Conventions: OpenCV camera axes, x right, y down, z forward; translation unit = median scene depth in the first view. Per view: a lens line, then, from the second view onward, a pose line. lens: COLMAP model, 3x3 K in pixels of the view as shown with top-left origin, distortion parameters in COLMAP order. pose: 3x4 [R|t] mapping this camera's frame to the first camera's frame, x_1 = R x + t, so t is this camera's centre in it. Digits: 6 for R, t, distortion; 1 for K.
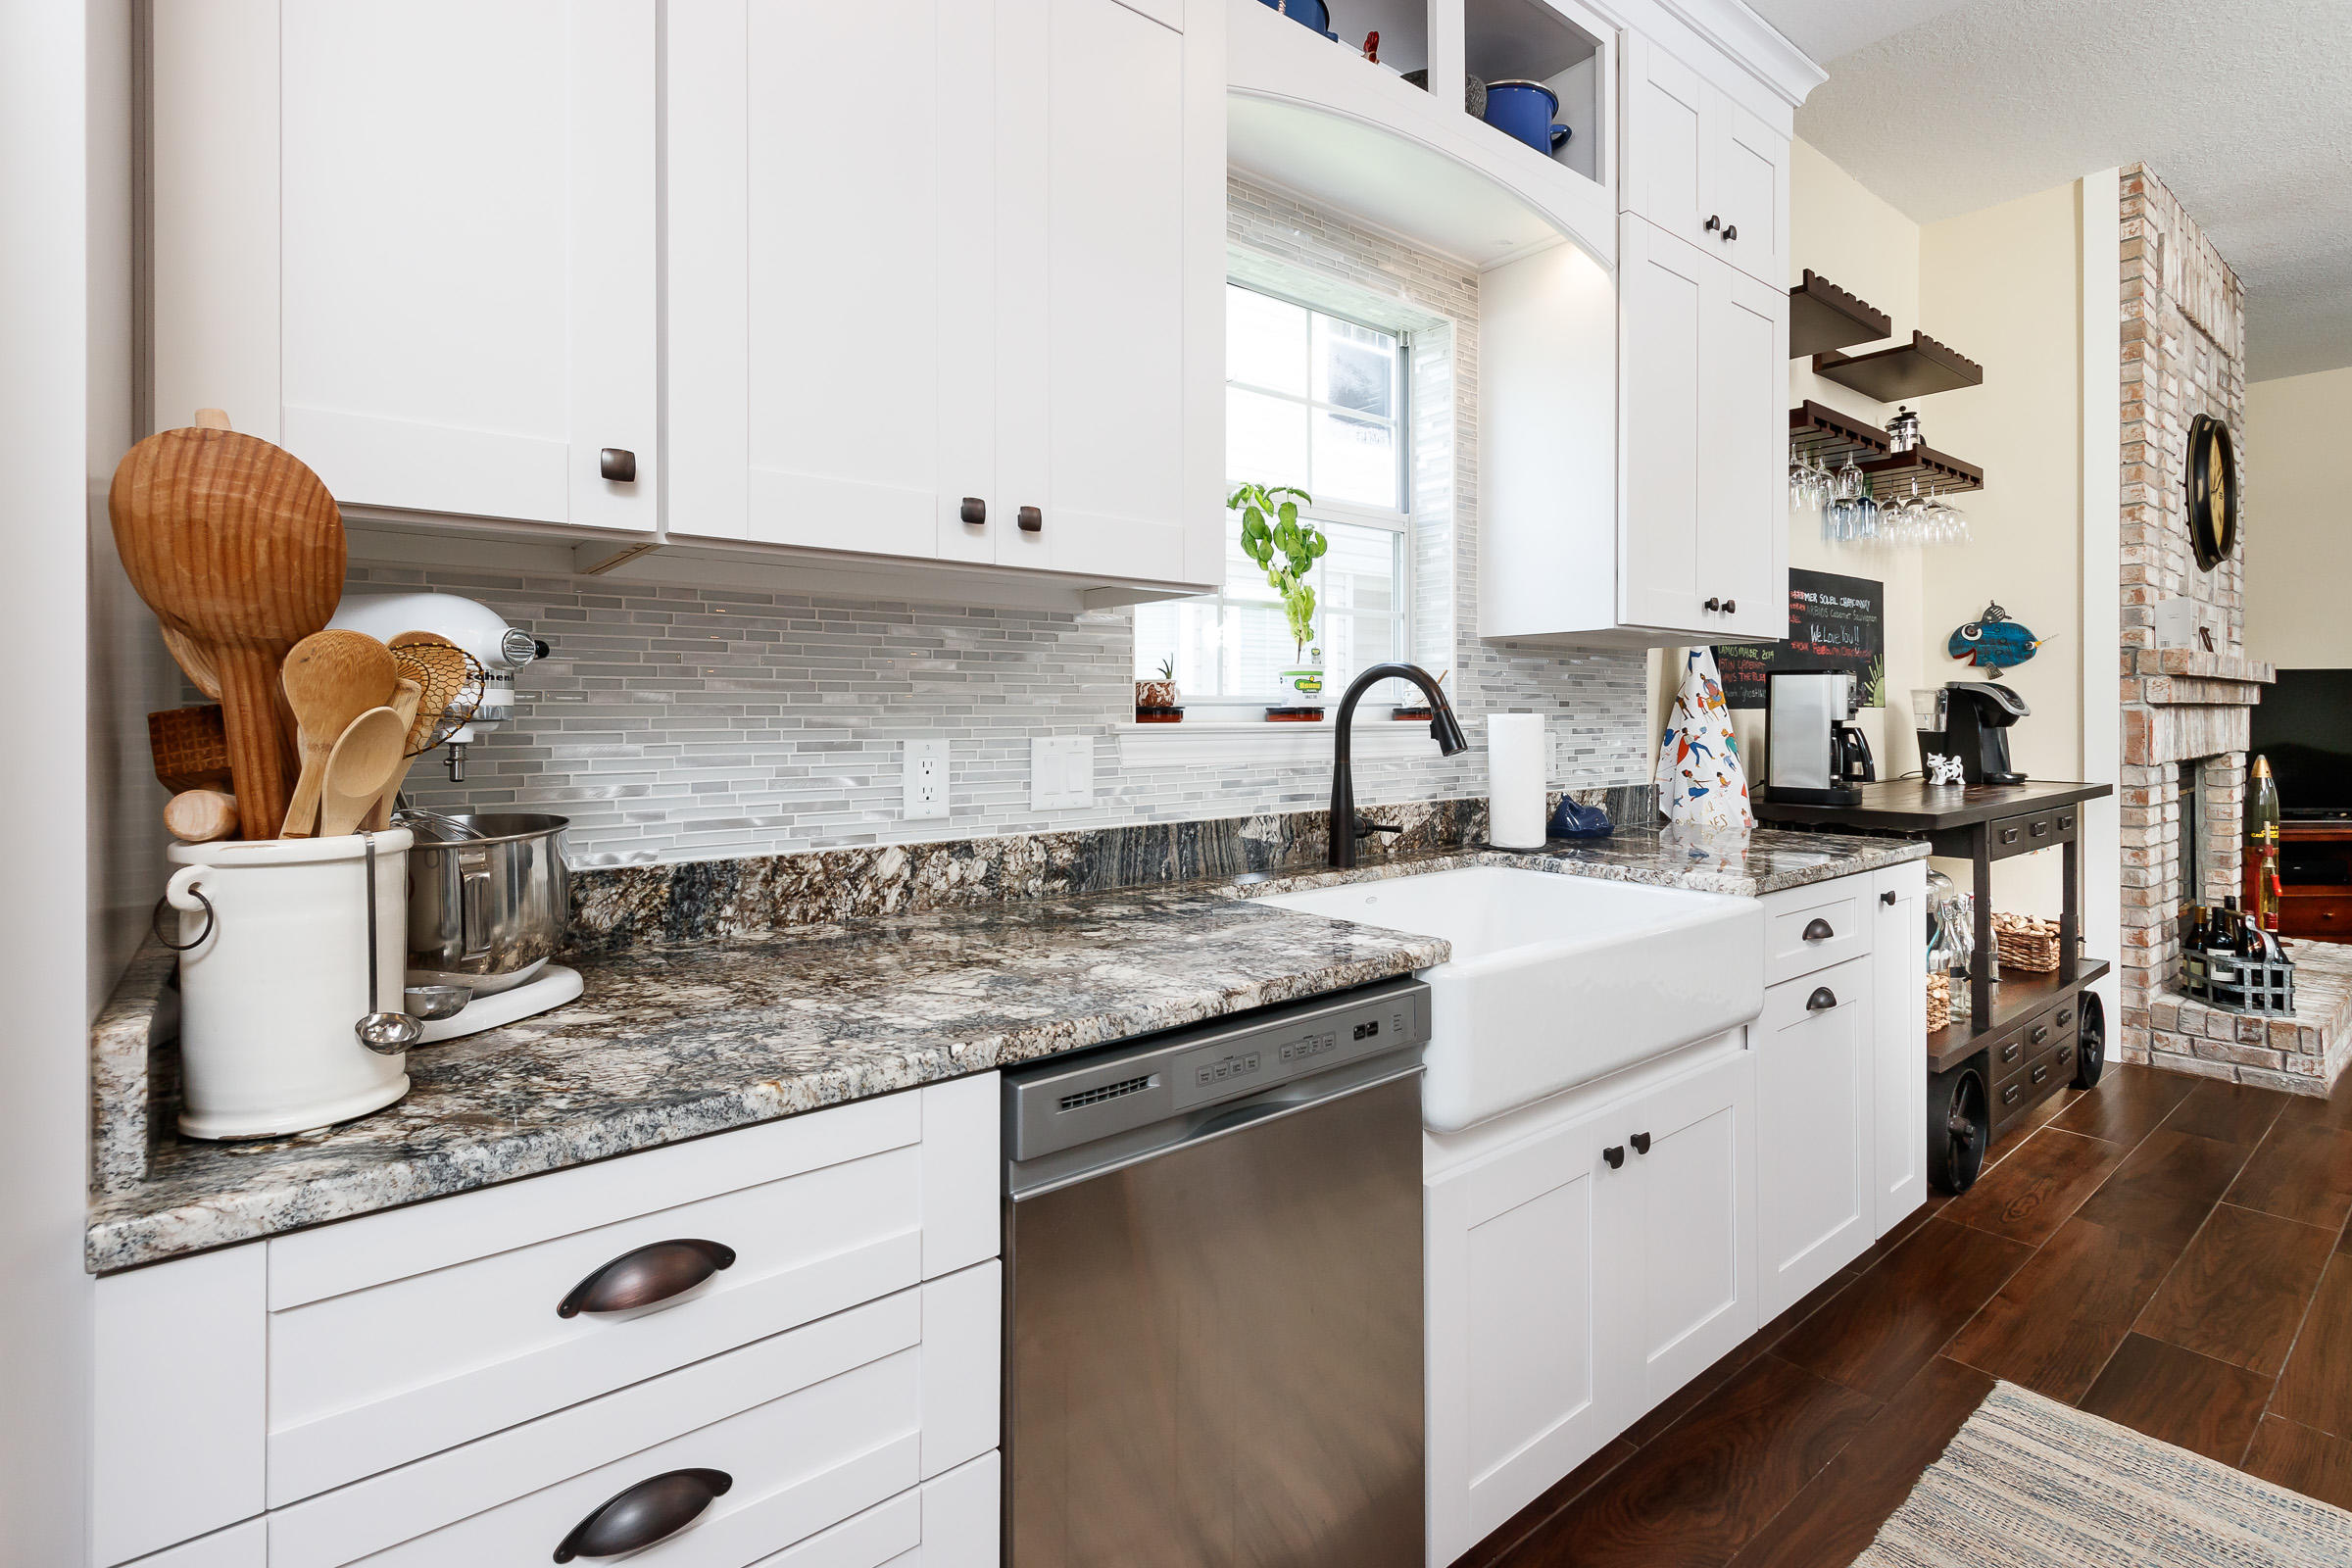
lens RADIAL K [[1130.2, 0, 1152.8], [0, 1130.2, 714.4], [0, 0, 1]] dist [0.005456, -0.001321]
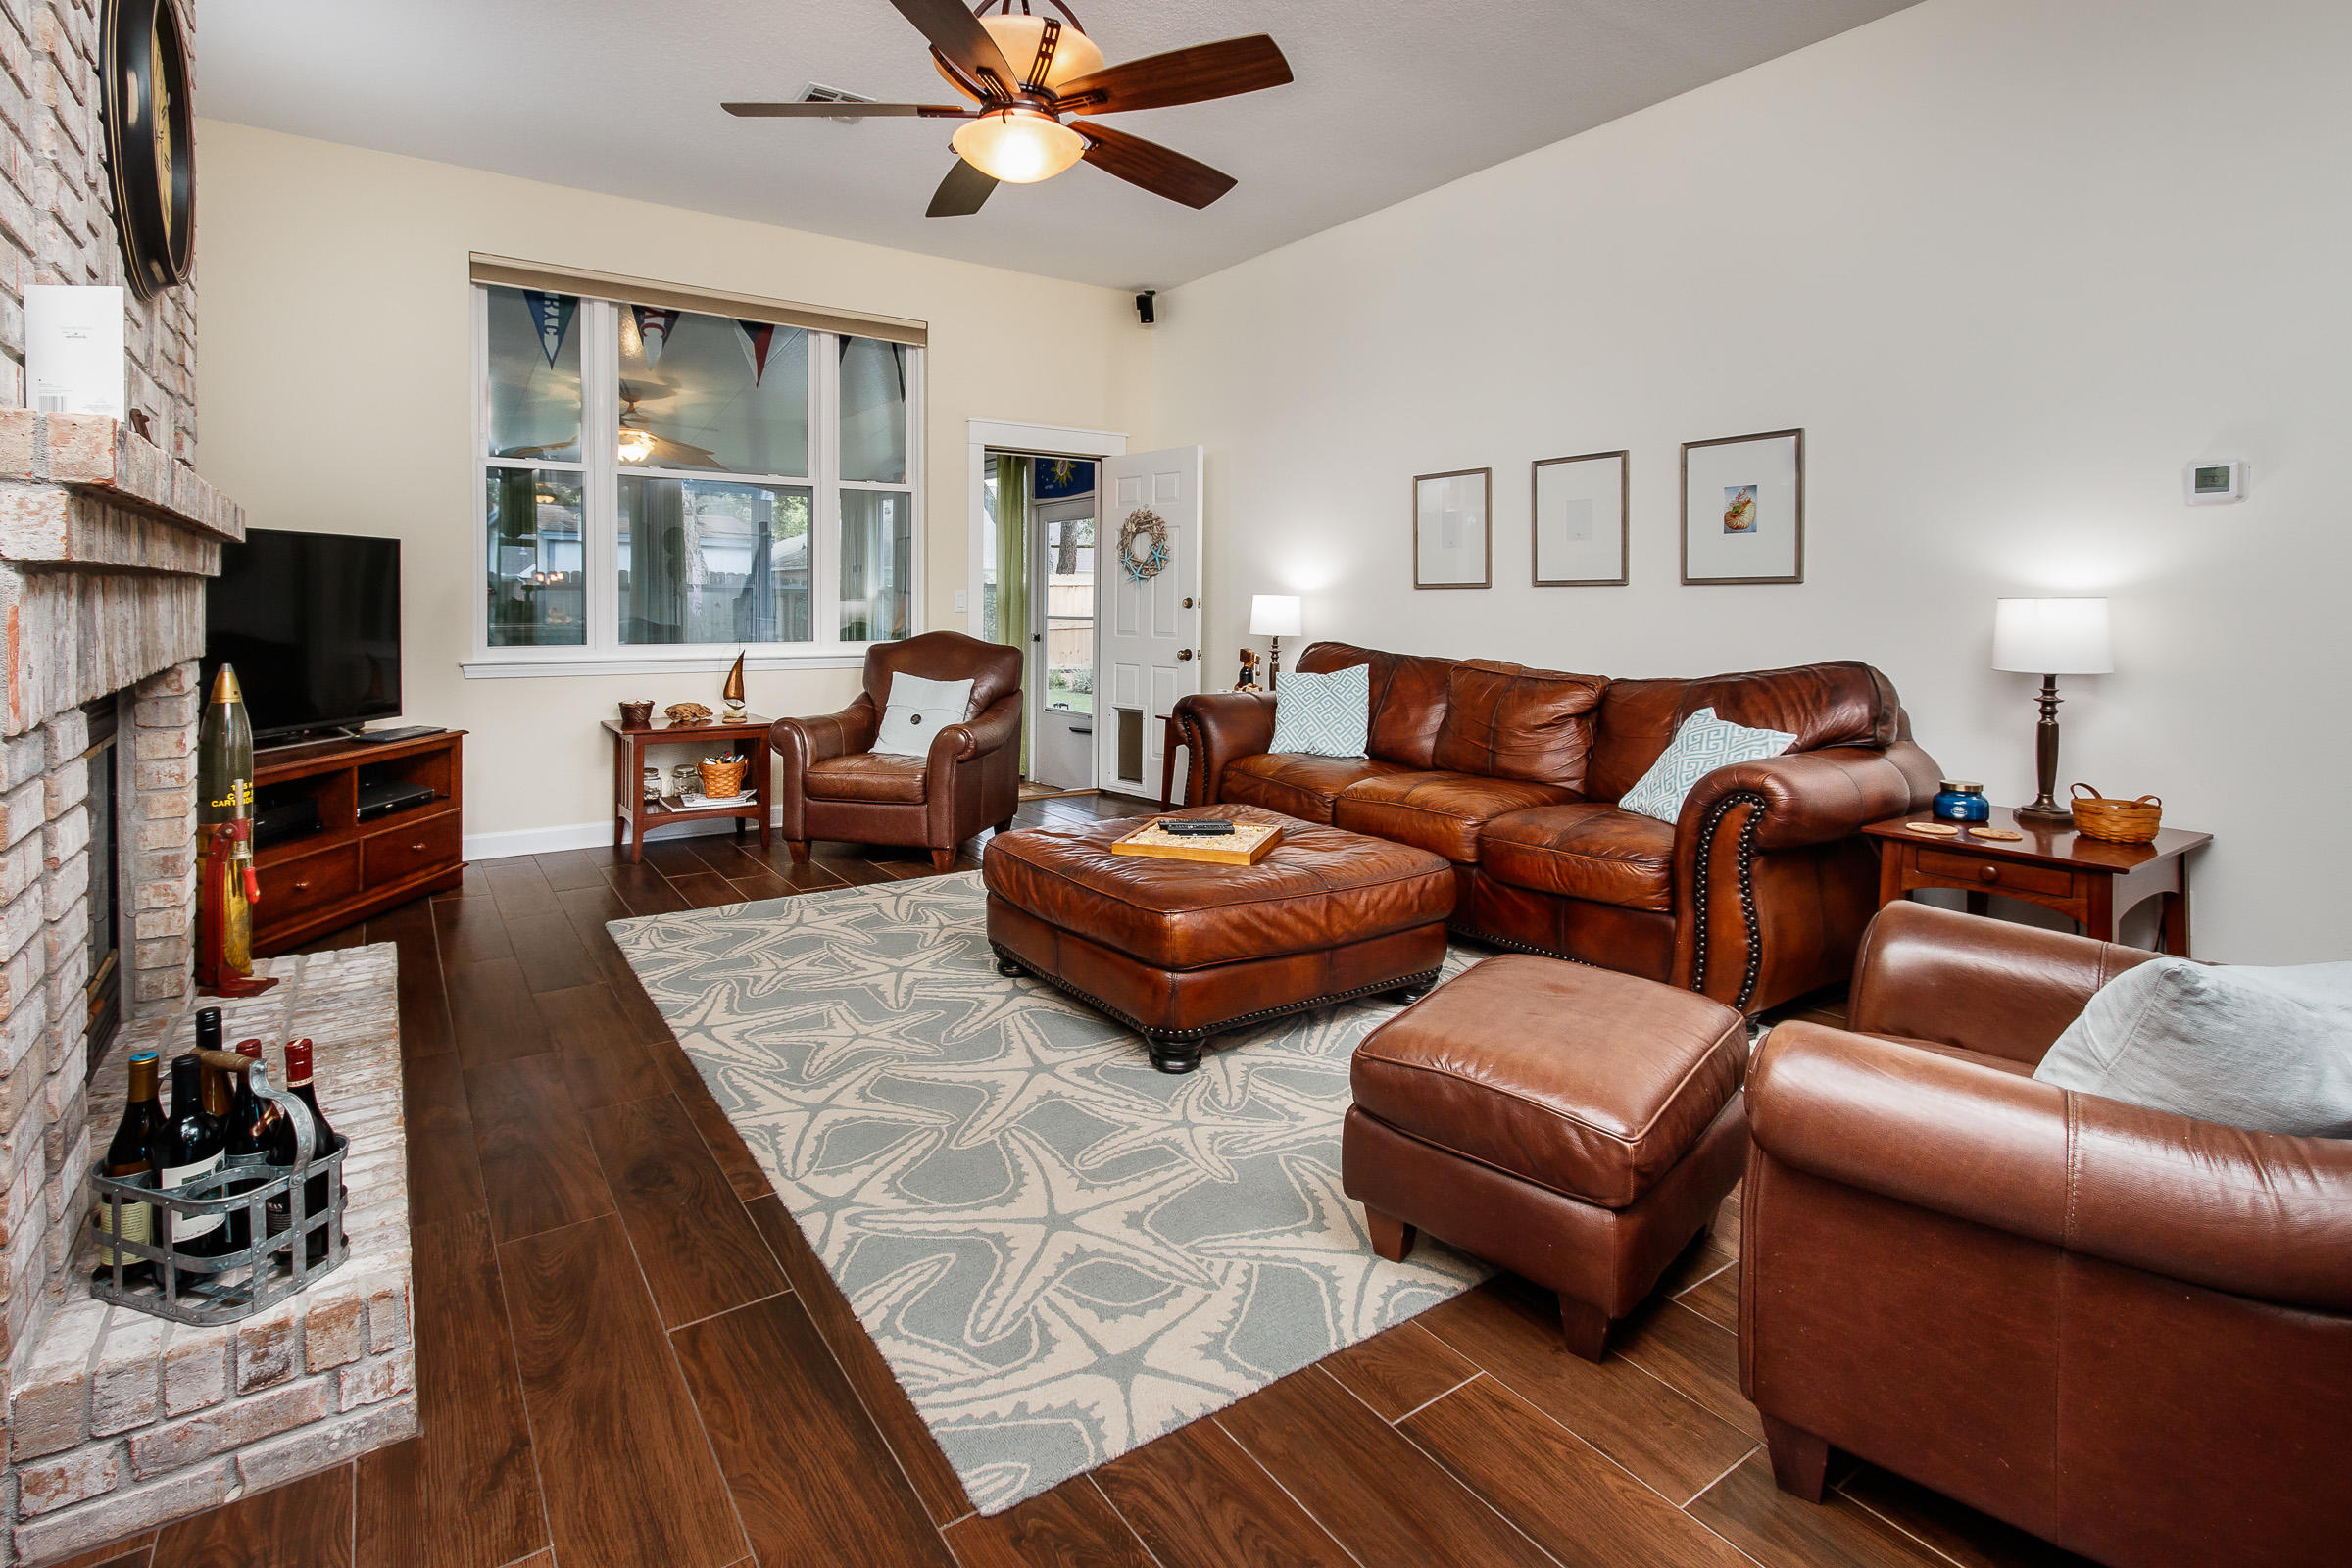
lens RADIAL K [[1130.2, 0, 1132.9], [0, 1130.2, 615.1], [0, 0, 1]] dist [0.005456, -0.001321]
pose [[0.085152, -0.011165, 0.996305, 0.571775], [-0.006454, 0.999910, 0.011757, 0.000724], [-0.996347, -0.007431, 0.085073, 0.637631]]
